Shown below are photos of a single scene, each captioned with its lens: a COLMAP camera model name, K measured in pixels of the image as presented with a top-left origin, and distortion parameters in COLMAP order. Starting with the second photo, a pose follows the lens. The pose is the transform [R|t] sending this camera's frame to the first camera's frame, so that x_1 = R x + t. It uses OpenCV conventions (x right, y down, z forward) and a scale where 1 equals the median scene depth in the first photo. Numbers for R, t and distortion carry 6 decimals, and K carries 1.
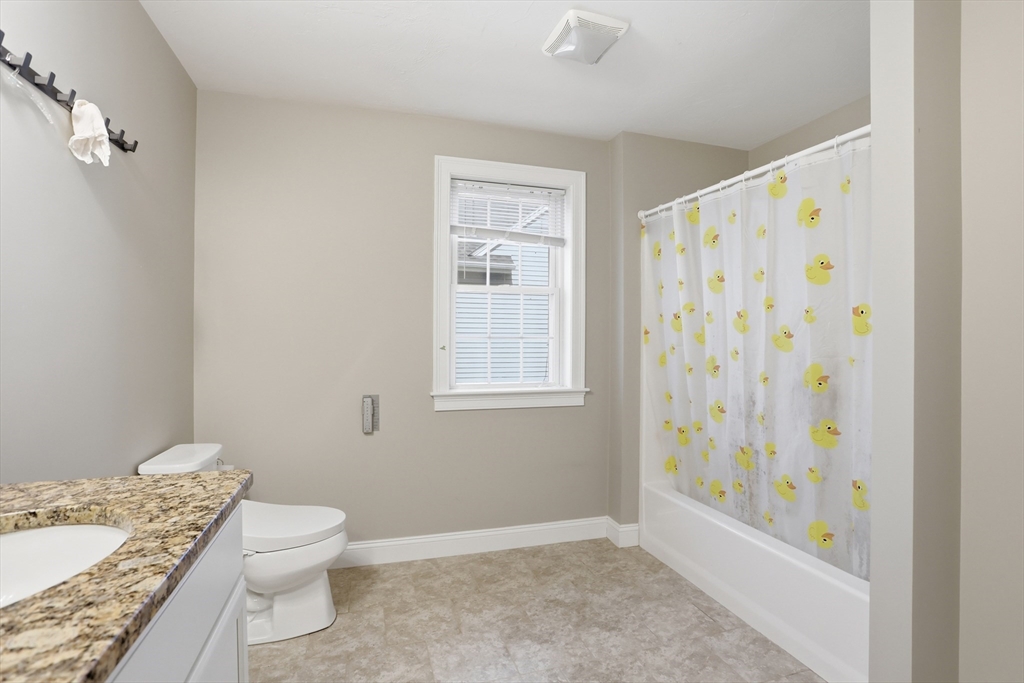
lens RADIAL K [[506.6, 0, 513.2], [0, 506.6, 342.3], [0, 0, 1]] dist [-0.080582, 0.037221]
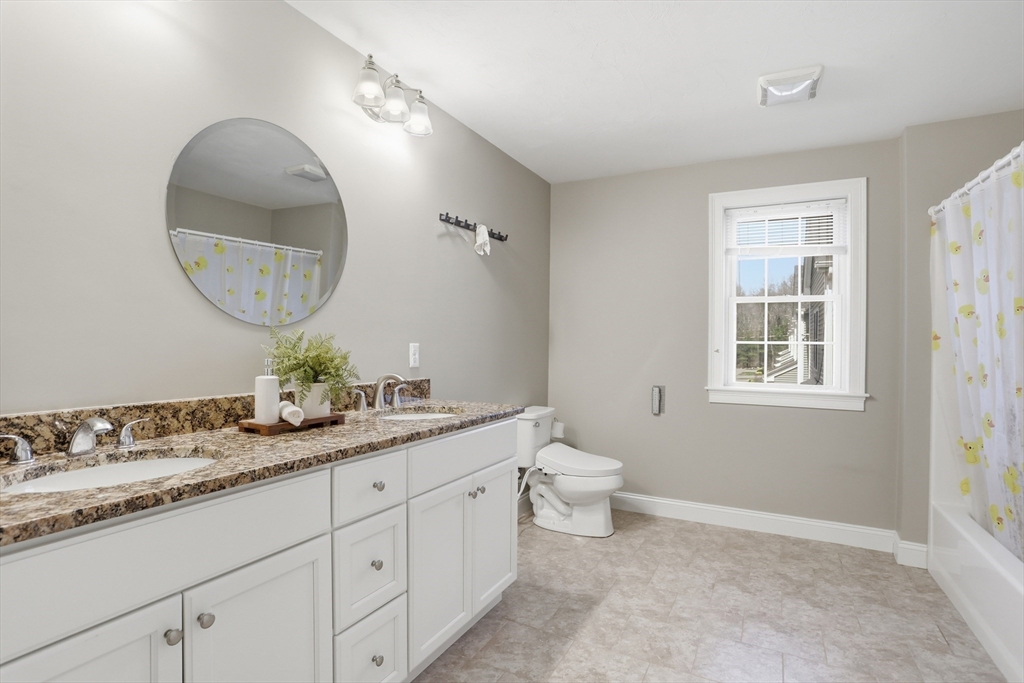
lens RADIAL K [[519.2, 0, 512.0], [0, 519.2, 341.5], [0, 0, 1]] dist [0.001730, 0.000340]
pose [[0.705250, 0.002620, -0.708954, 0.451591], [-0.011901, 0.999896, -0.008144, 0.004889], [0.708859, 0.014180, 0.705208, -0.261329]]
